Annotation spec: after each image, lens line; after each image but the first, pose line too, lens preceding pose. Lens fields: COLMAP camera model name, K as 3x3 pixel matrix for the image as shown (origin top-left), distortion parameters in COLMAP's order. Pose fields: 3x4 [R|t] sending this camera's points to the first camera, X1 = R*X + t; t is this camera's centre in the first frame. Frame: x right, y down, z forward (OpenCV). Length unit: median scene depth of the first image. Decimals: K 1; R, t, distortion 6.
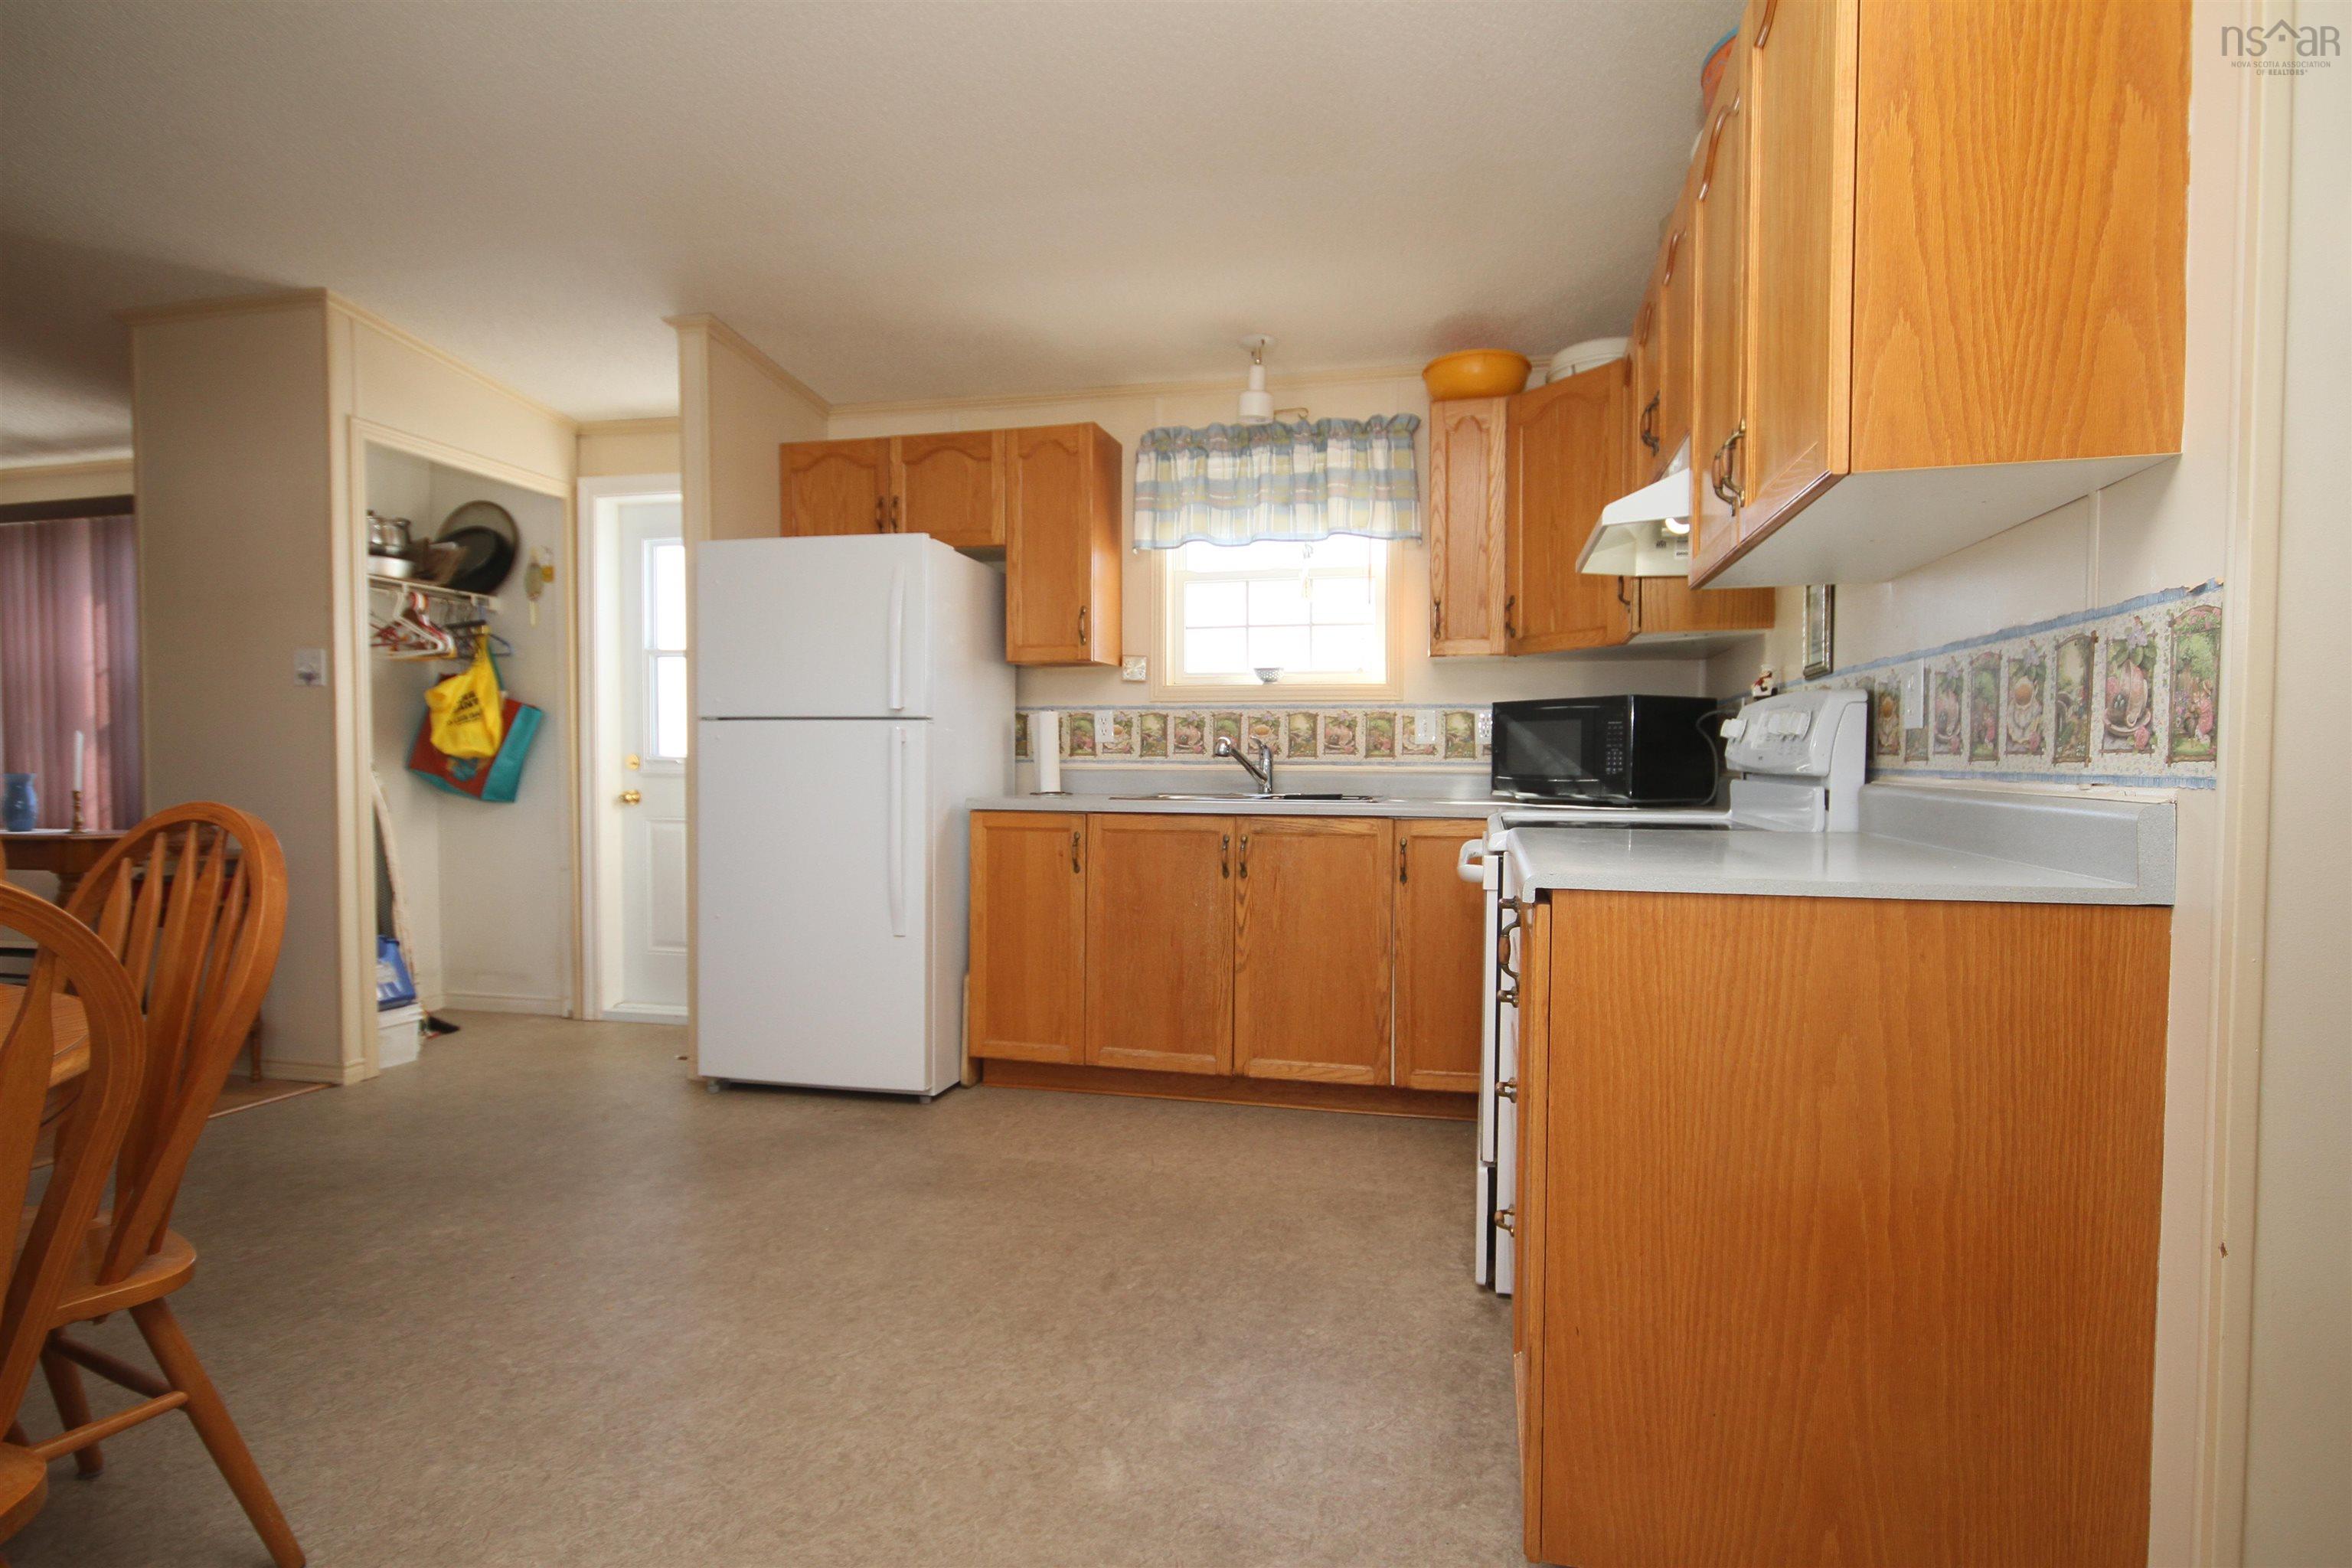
lens RADIAL K [[1195.8, 0, 1188.4], [0, 1195.8, 803.7], [0, 0, 1]] dist [0.007140, -0.000121]
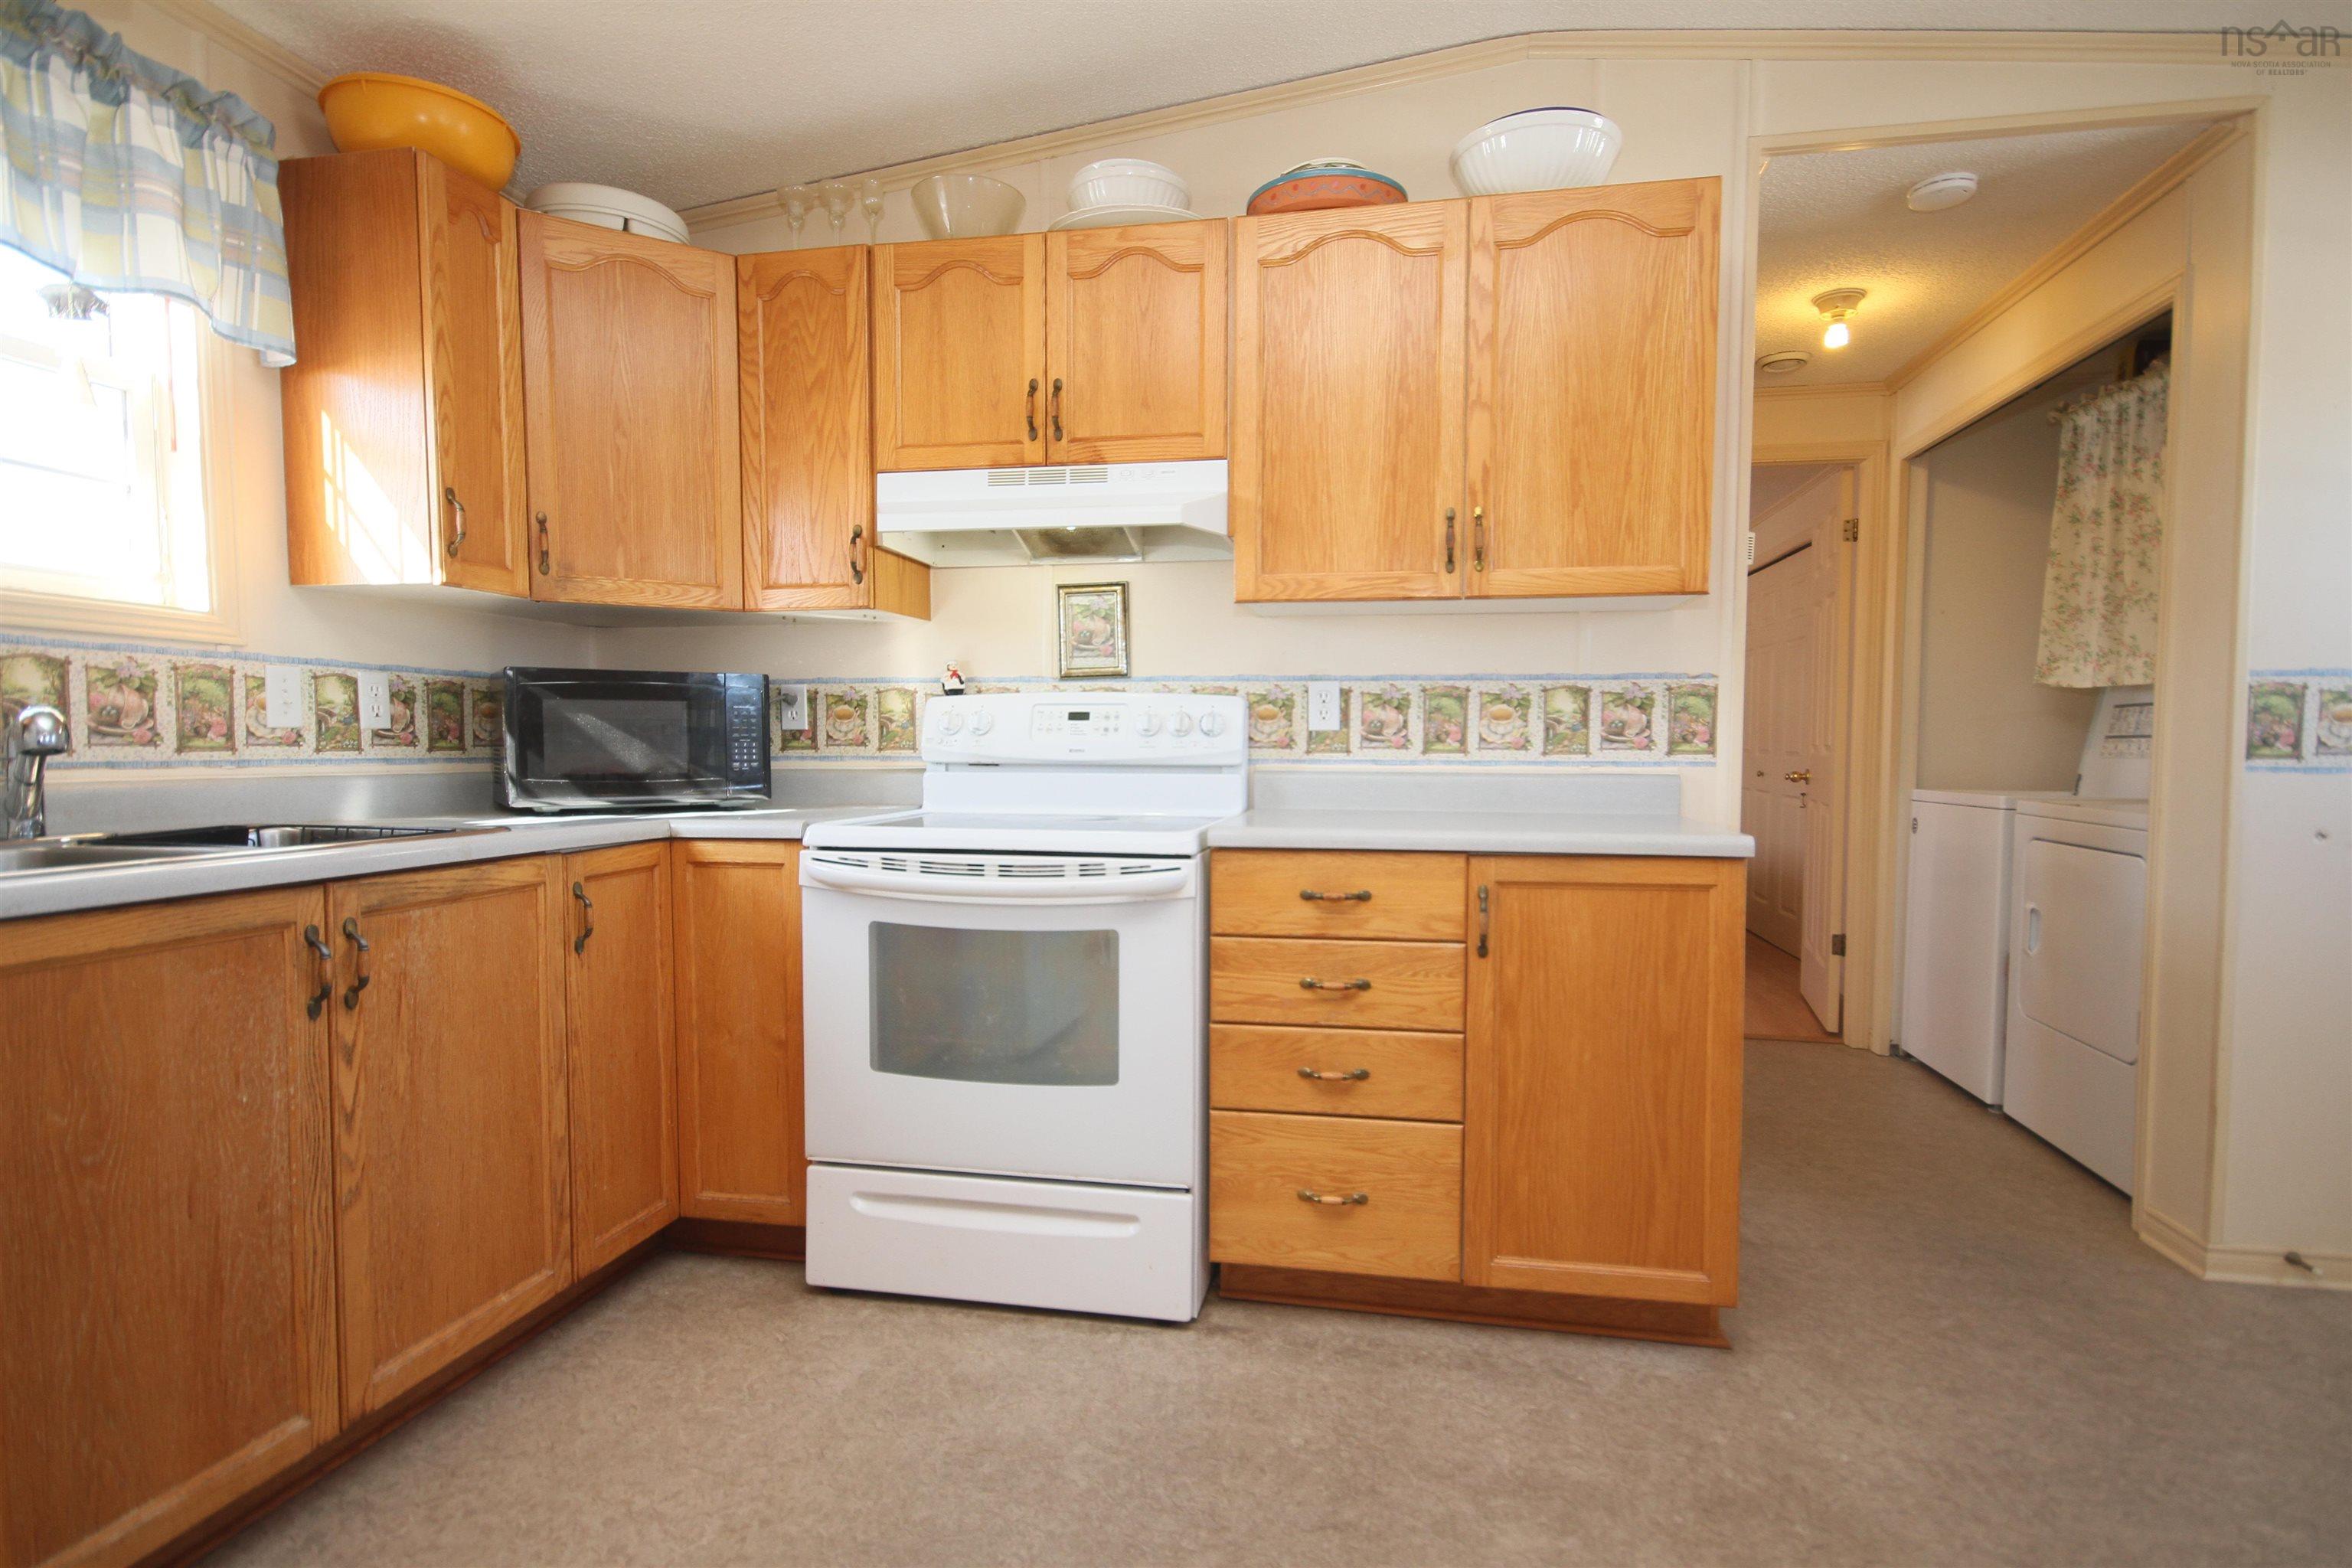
lens RADIAL K [[1195.8, 0, 1188.4], [0, 1195.8, 803.7], [0, 0, 1]] dist [0.007140, -0.000121]
pose [[-0.047255, -0.055740, 0.997326, -0.402194], [0.036093, 0.997695, 0.057471, -0.032126], [-0.998231, 0.038712, -0.045134, 0.623137]]
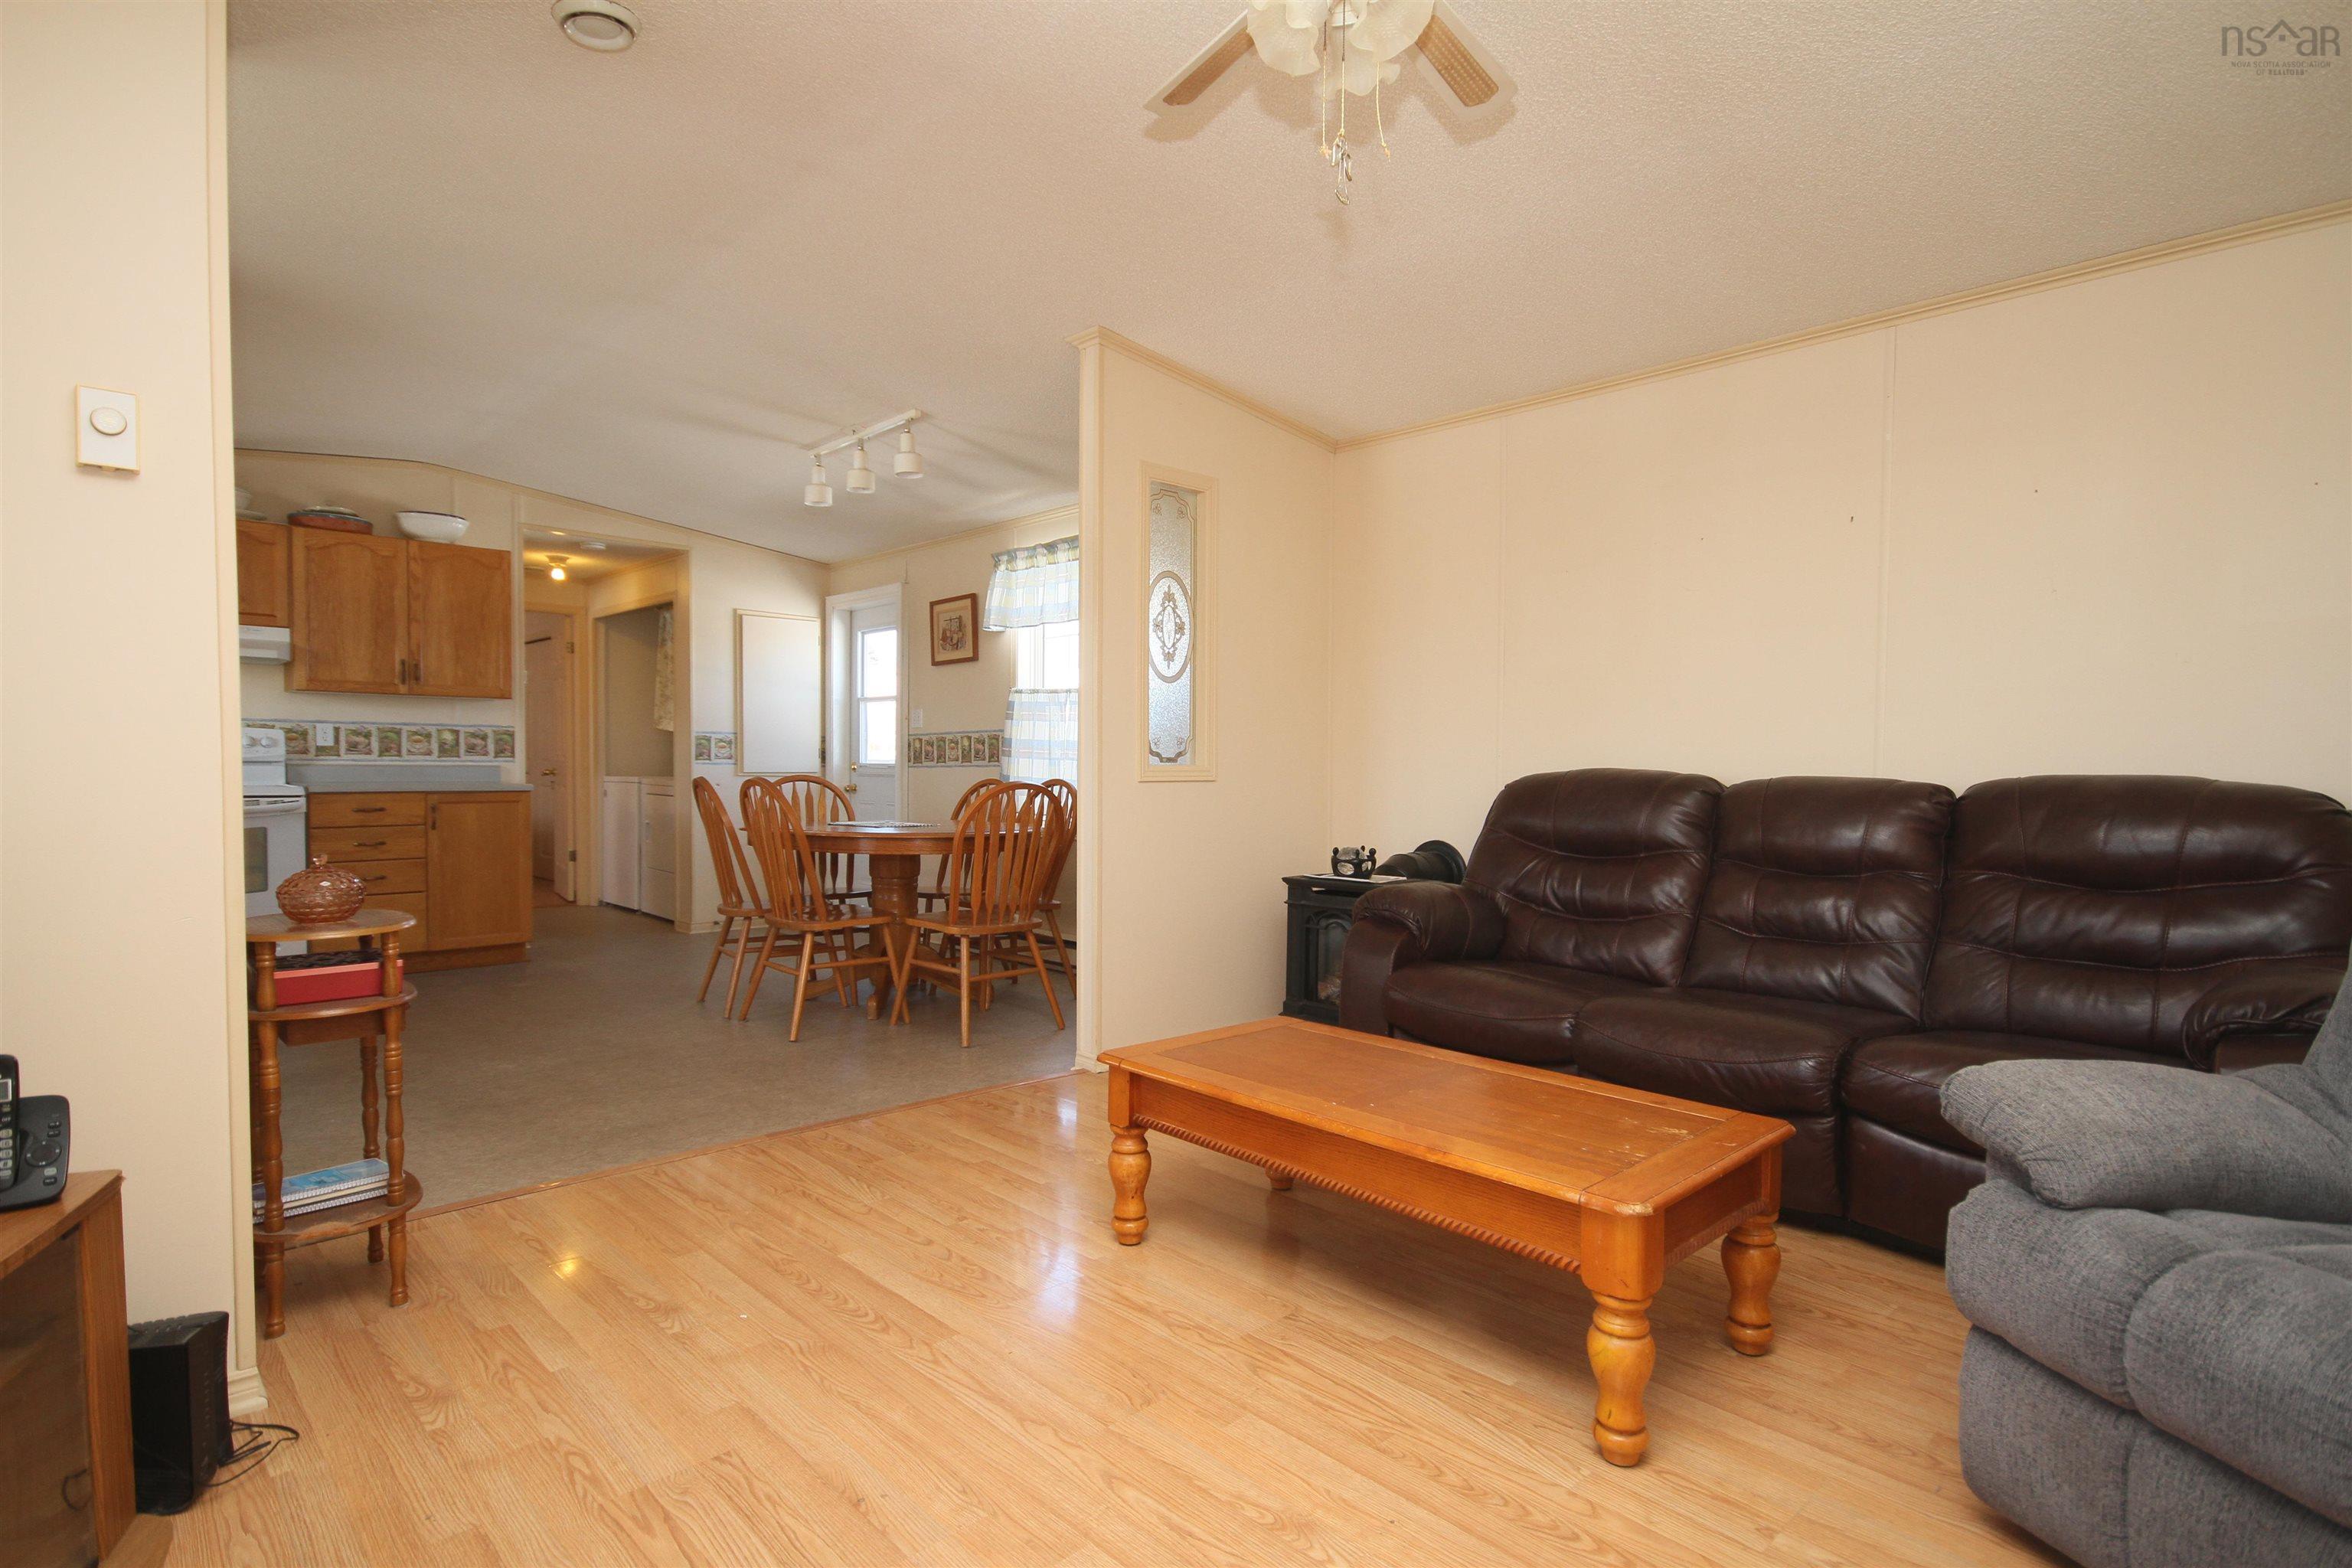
lens RADIAL K [[1195.8, 0, 1188.4], [0, 1195.8, 803.7], [0, 0, 1]] dist [0.007140, -0.000121]
pose [[-0.844159, -0.030968, 0.535197, -1.479229], [0.007658, 0.997532, 0.069799, -0.057092], [-0.536038, 0.063020, -0.841838, 1.227387]]
